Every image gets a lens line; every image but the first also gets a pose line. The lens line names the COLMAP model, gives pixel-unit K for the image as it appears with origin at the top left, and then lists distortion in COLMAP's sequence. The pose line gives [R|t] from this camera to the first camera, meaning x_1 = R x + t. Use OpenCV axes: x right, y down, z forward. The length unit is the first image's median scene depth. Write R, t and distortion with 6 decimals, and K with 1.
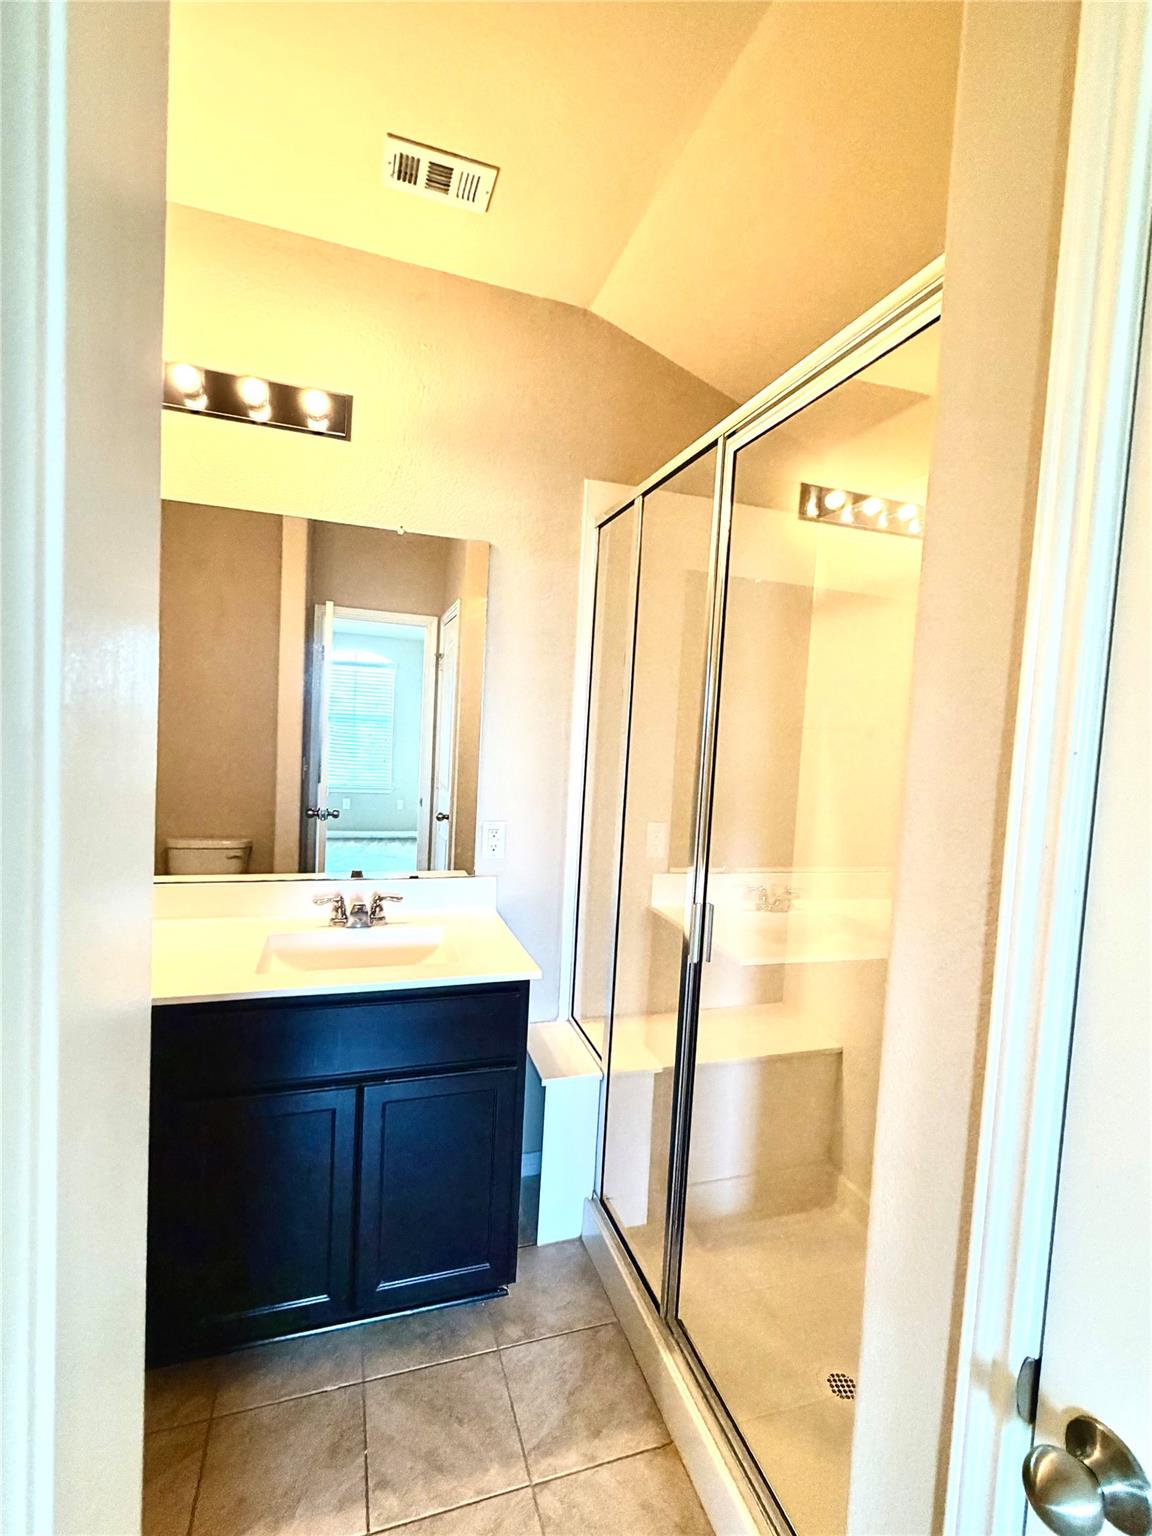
lens RADIAL K [[688.7, 0, 574.5], [0, 688.7, 766.4], [0, 0, 1]] dist [-0.001607, -0.000011]
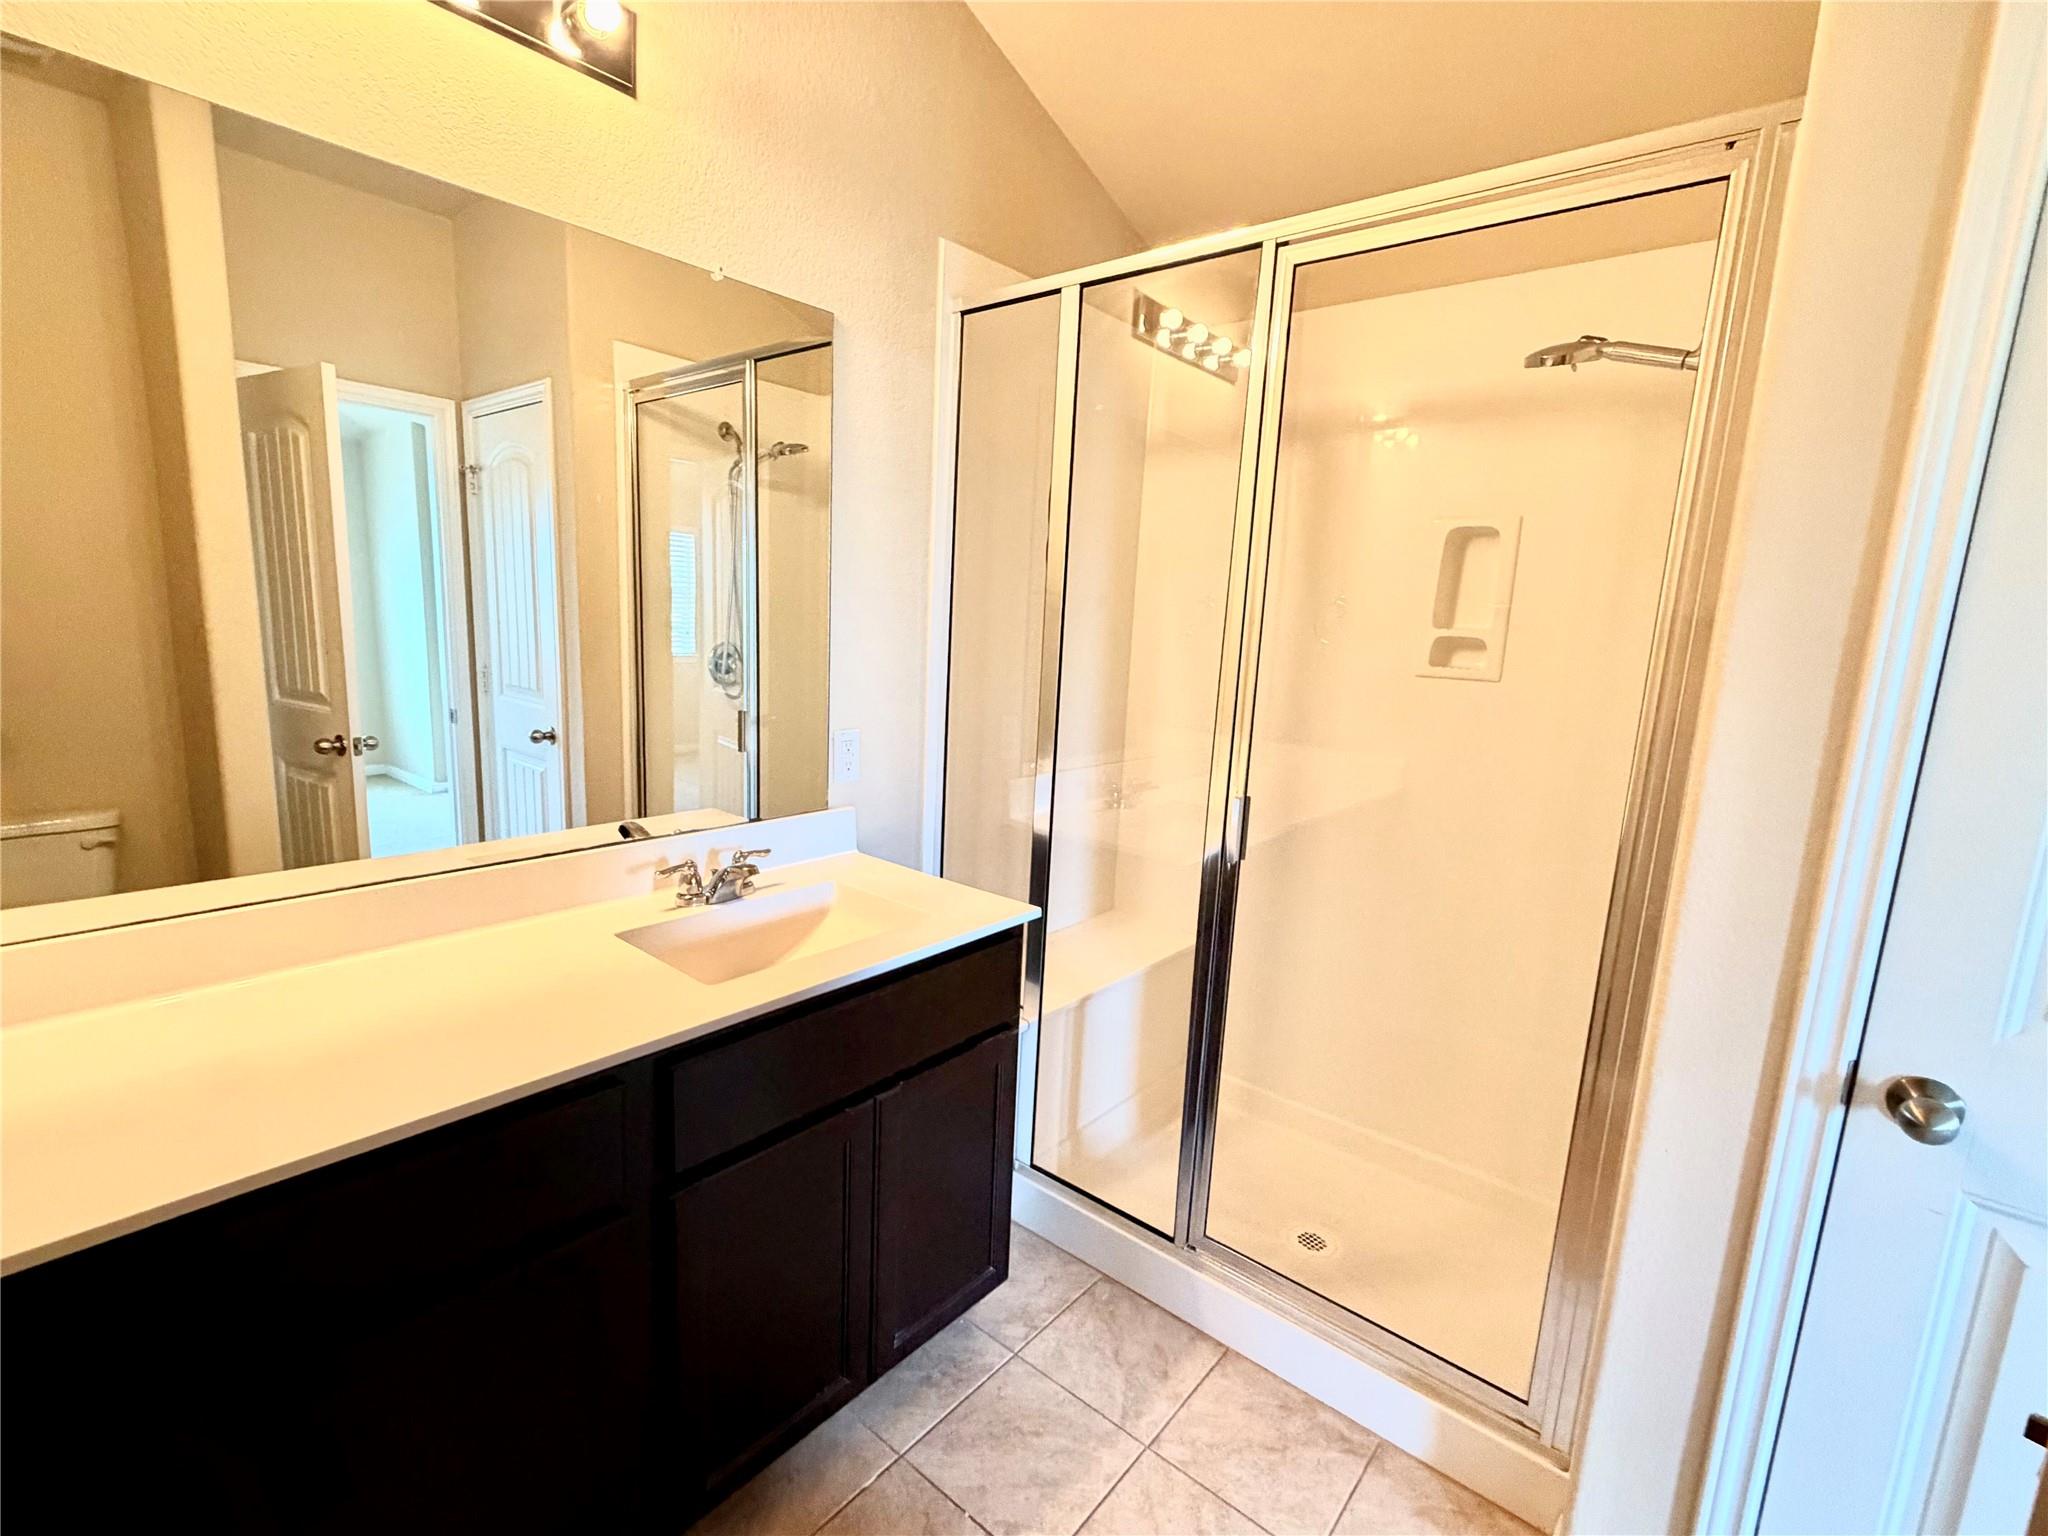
lens RADIAL K [[918.3, 0, 1022.6], [0, 918.3, 769.9], [0, 0, 1]] dist [-0.001607, -0.000011]
pose [[0.852596, -0.099301, 0.513048, -0.577657], [0.027273, 0.988897, 0.146079, -0.015537], [-0.521858, -0.110554, 0.845838, 0.125439]]
